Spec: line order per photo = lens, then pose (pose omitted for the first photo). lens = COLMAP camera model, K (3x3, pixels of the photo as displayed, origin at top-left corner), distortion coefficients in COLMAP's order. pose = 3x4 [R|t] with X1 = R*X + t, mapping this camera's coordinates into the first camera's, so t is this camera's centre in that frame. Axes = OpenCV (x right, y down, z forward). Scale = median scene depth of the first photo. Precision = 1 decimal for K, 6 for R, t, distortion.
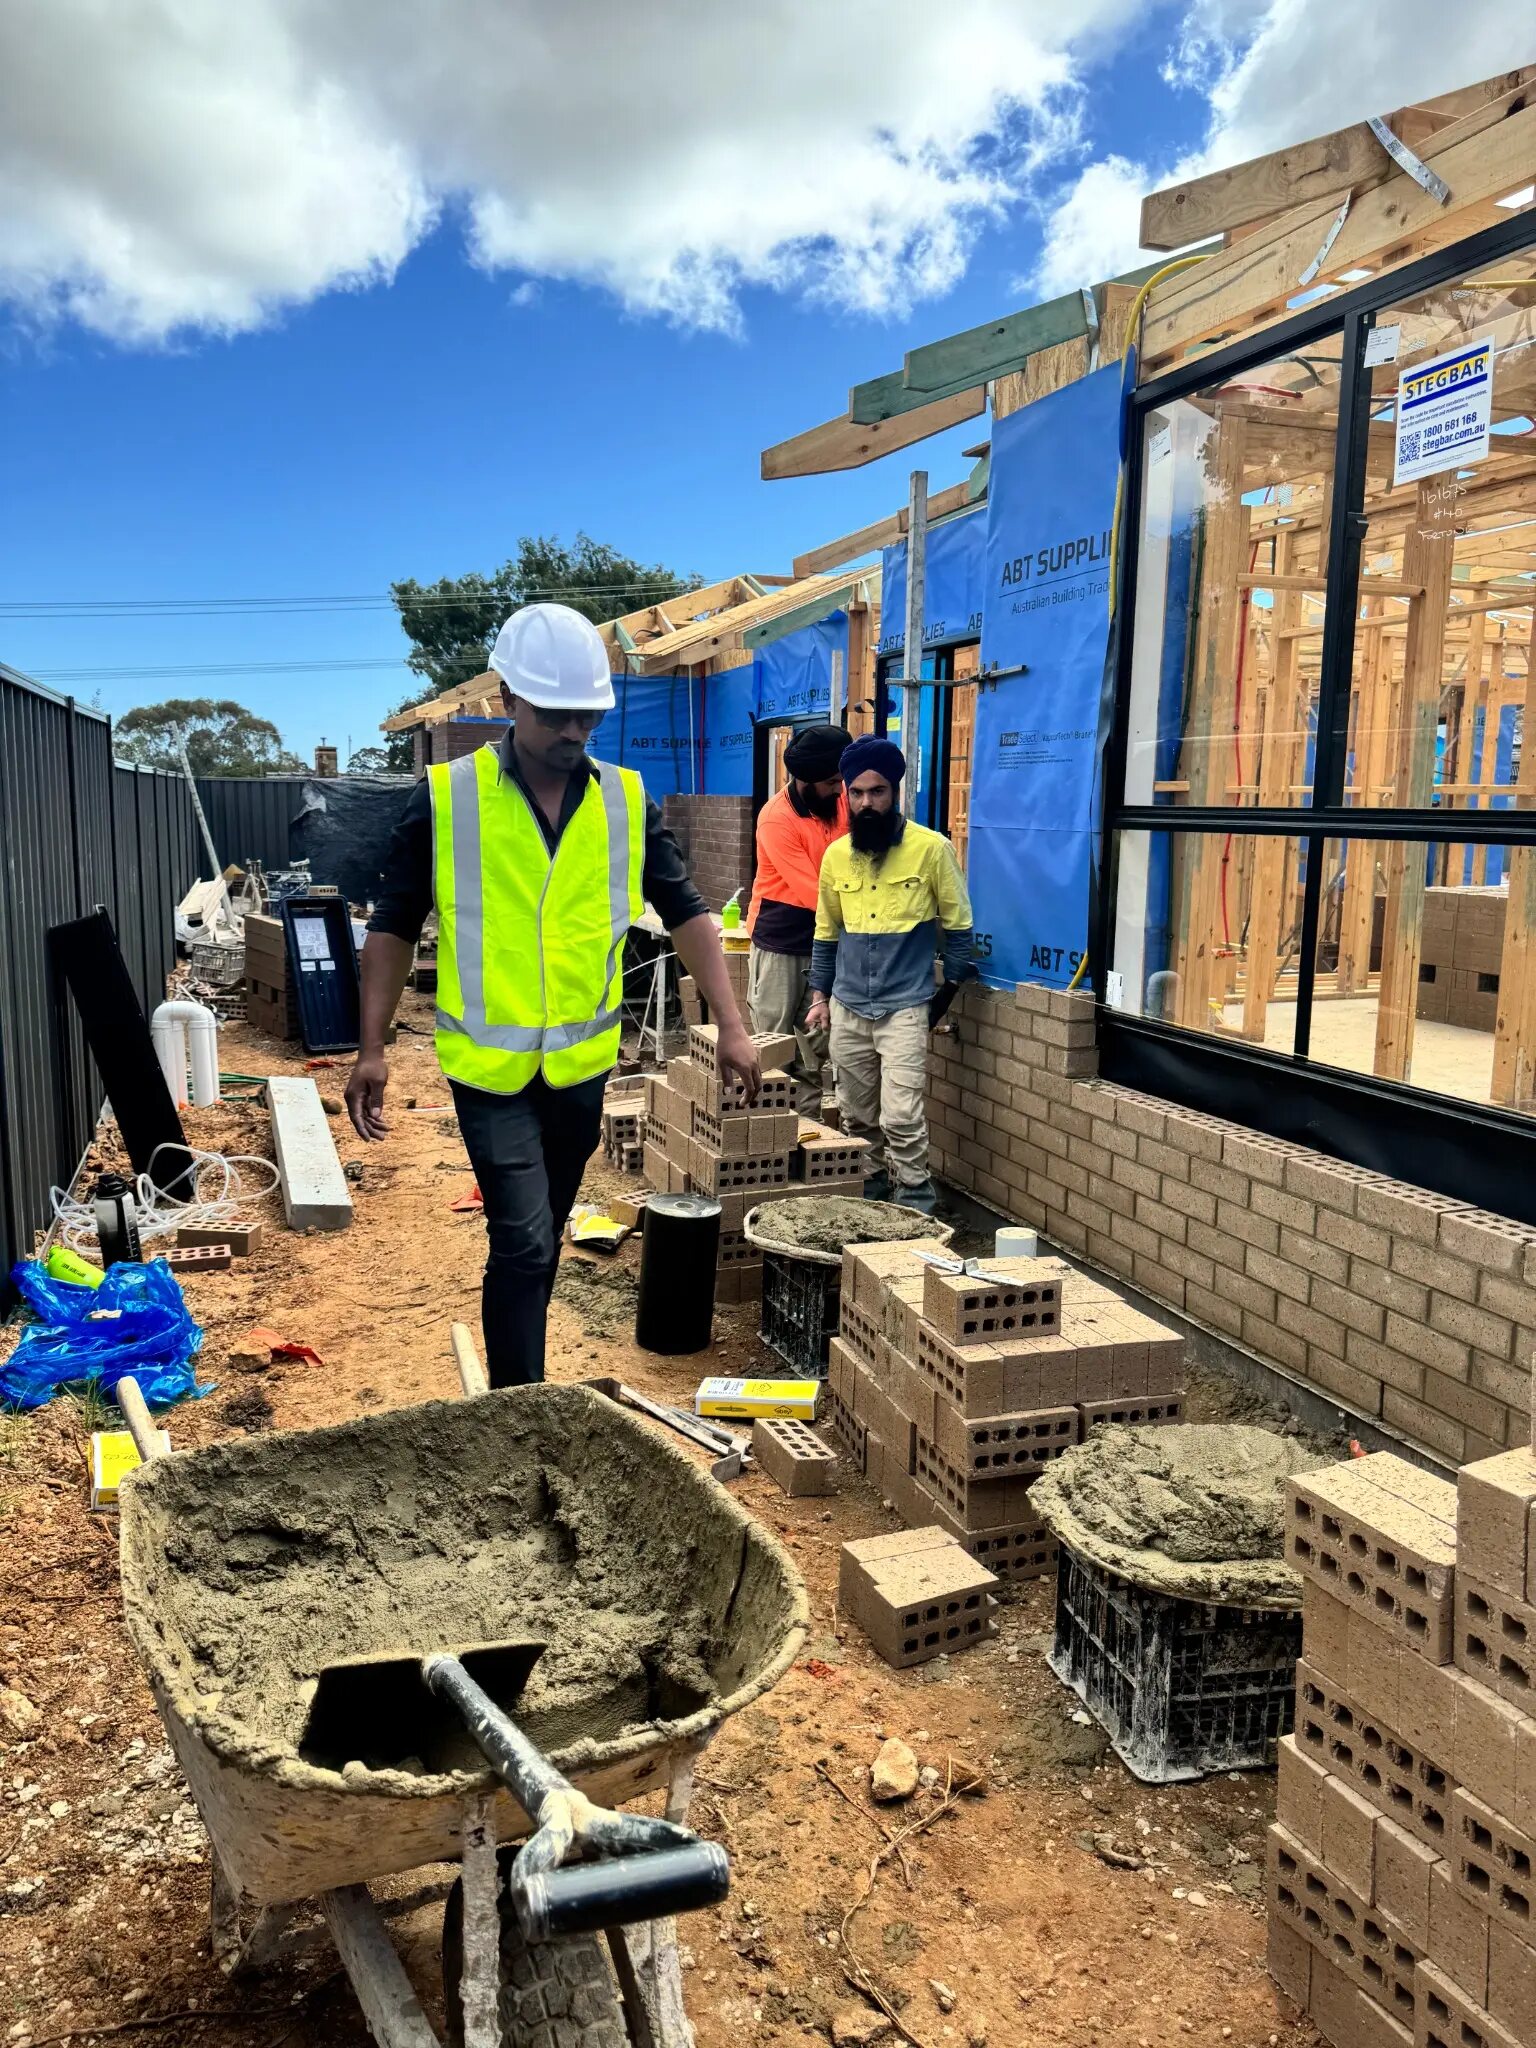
lens RADIAL K [[1468.2, 0, 774.6], [0, 1468.2, 1008.5], [0, 0, 1]] dist [0.152465, -0.270870]
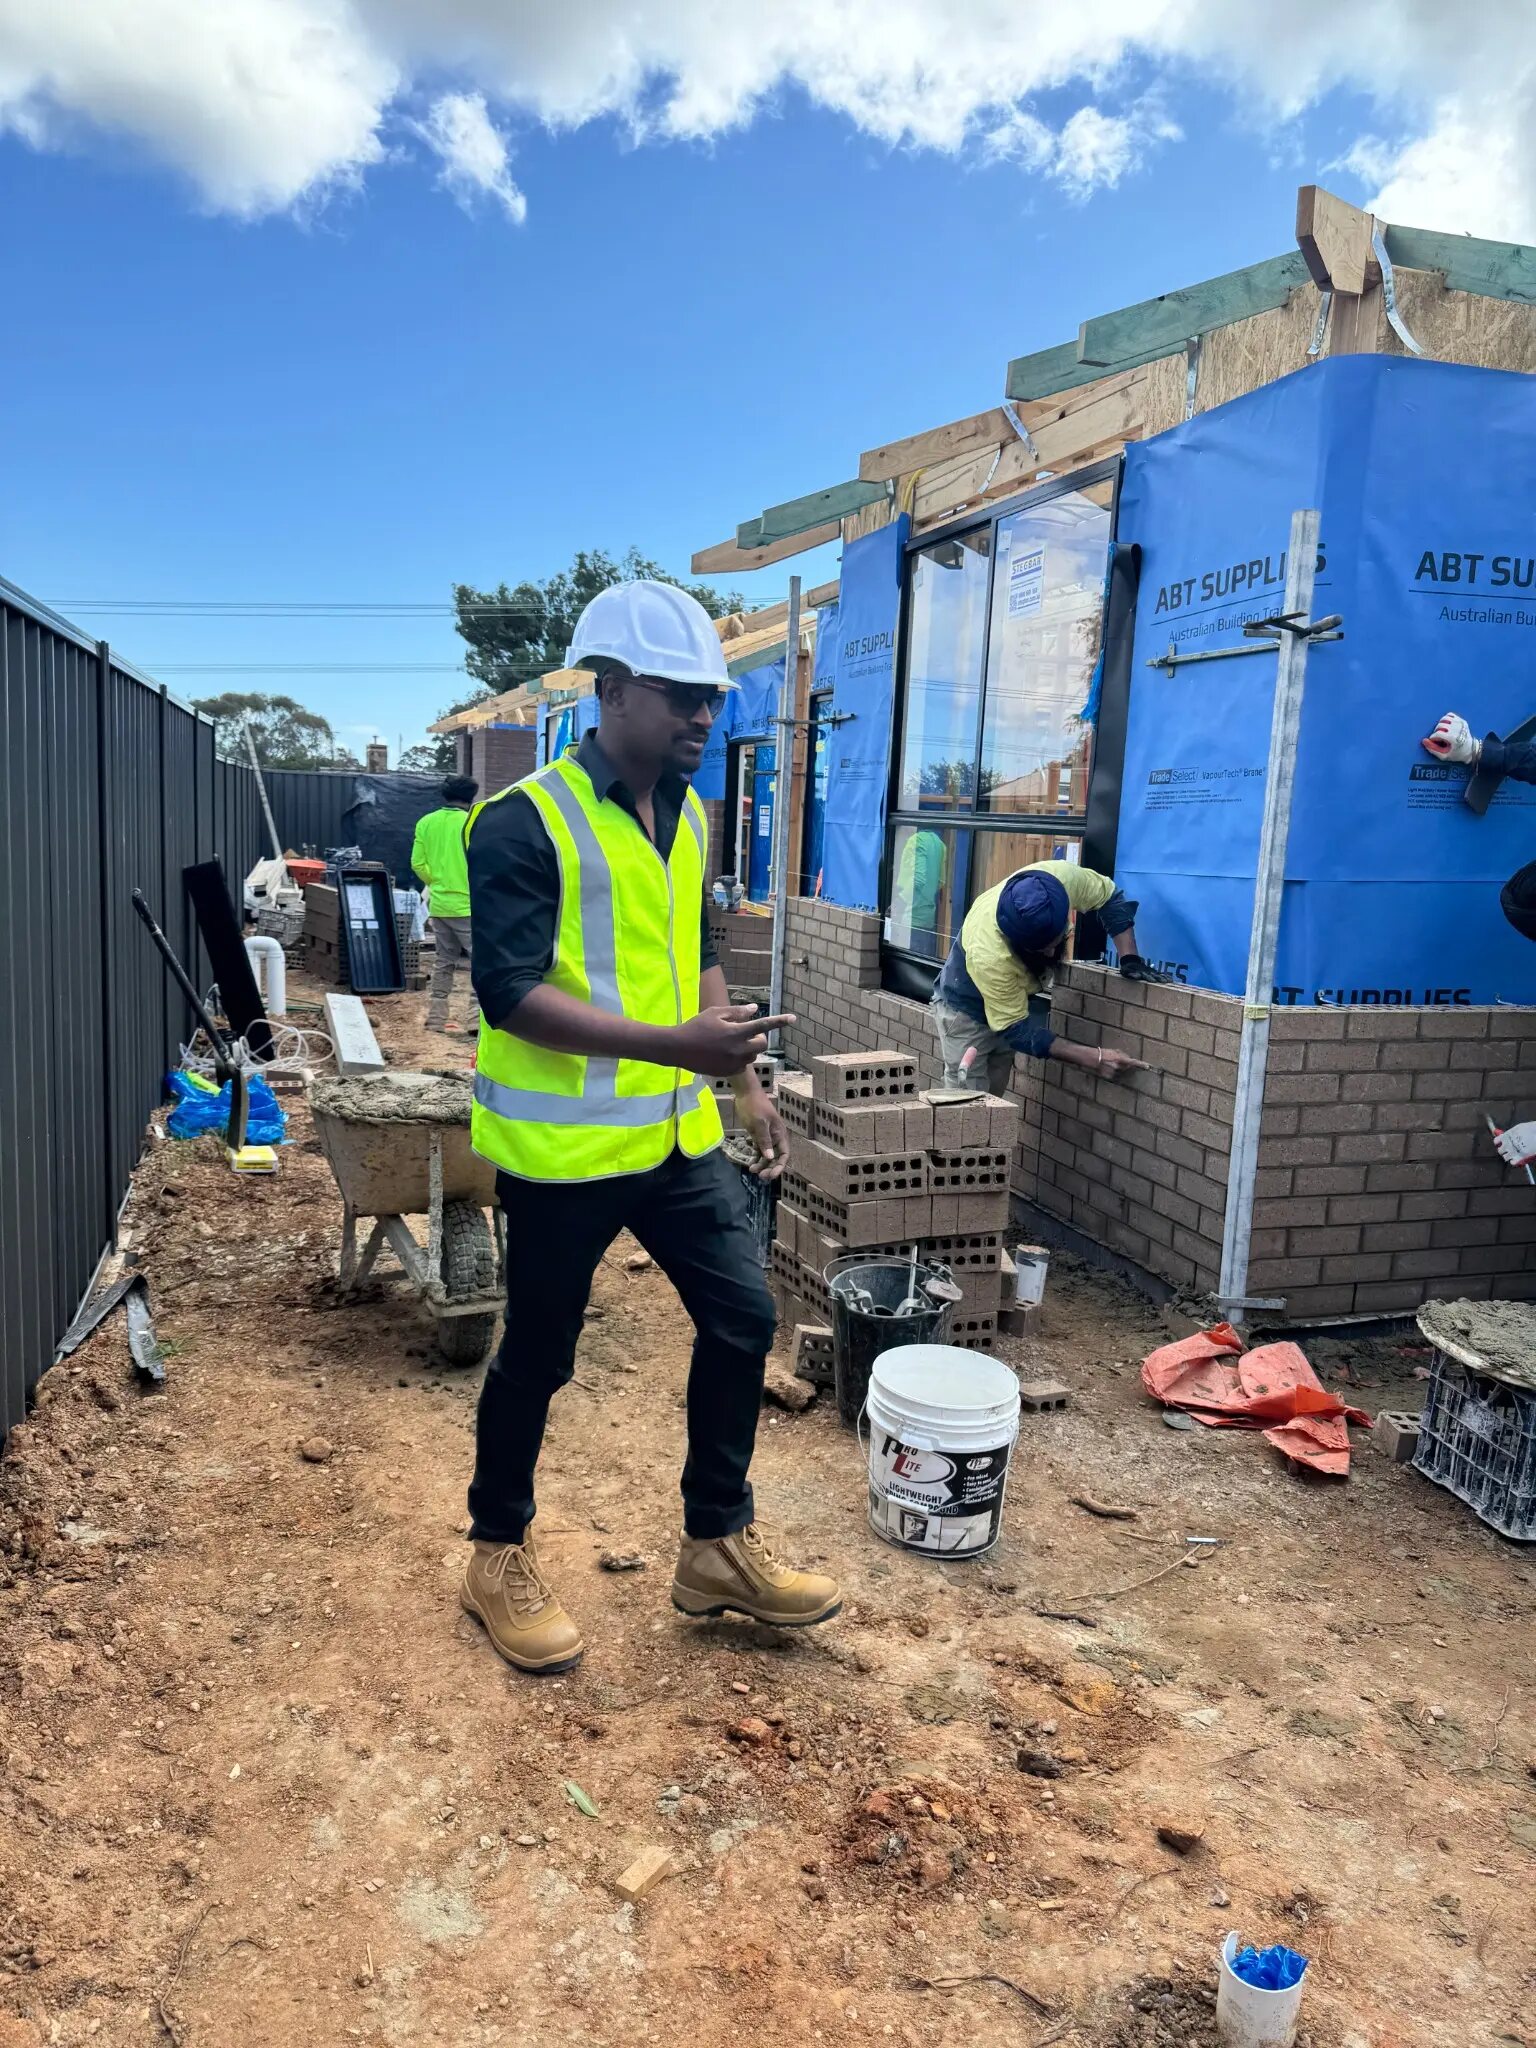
lens RADIAL K [[1524.2, 0, 815.3], [0, 1524.2, 1025.4], [0, 0, 1]] dist [0.125329, -0.140240]
pose [[0.999286, 0.036442, -0.009938, 0.167828], [-0.036470, 0.999331, -0.002579, 0.089883], [0.009837, 0.002939, 0.999947, -0.557791]]
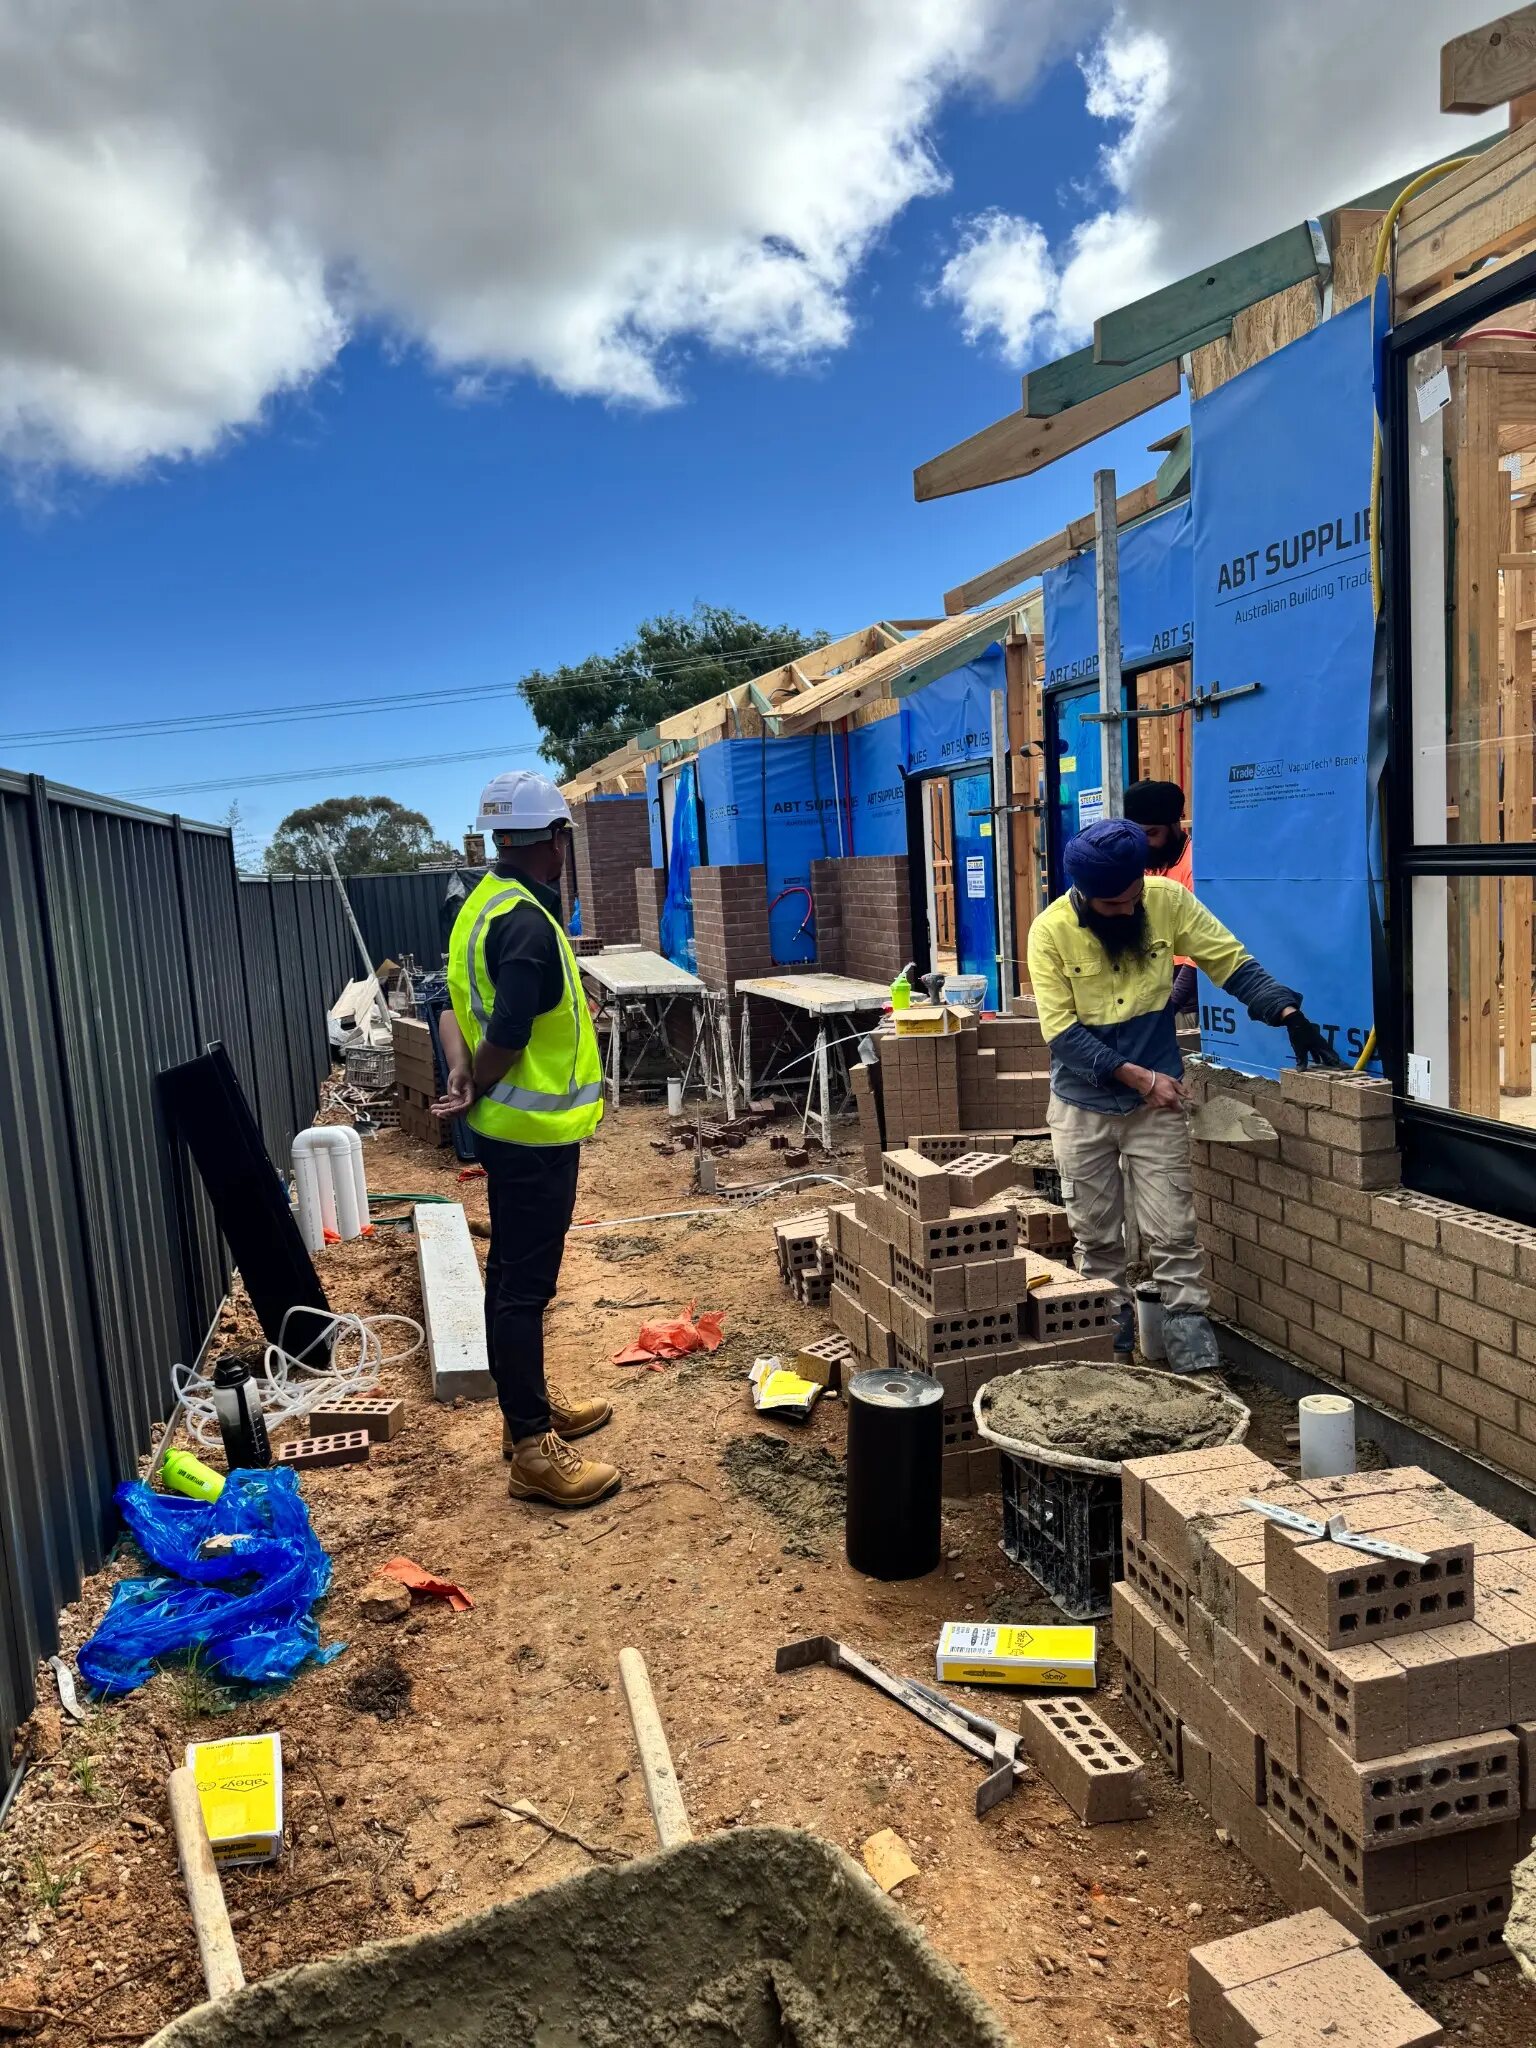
lens RADIAL K [[1454.4, 0, 773.1], [0, 1454.4, 1025.8], [0, 0, 1]] dist [0.098507, -0.119399]
pose [[0.992766, -0.065969, -0.100316, -0.030488], [0.063737, 0.997646, -0.025293, -0.040689], [0.101749, 0.018716, 0.994634, 0.173468]]
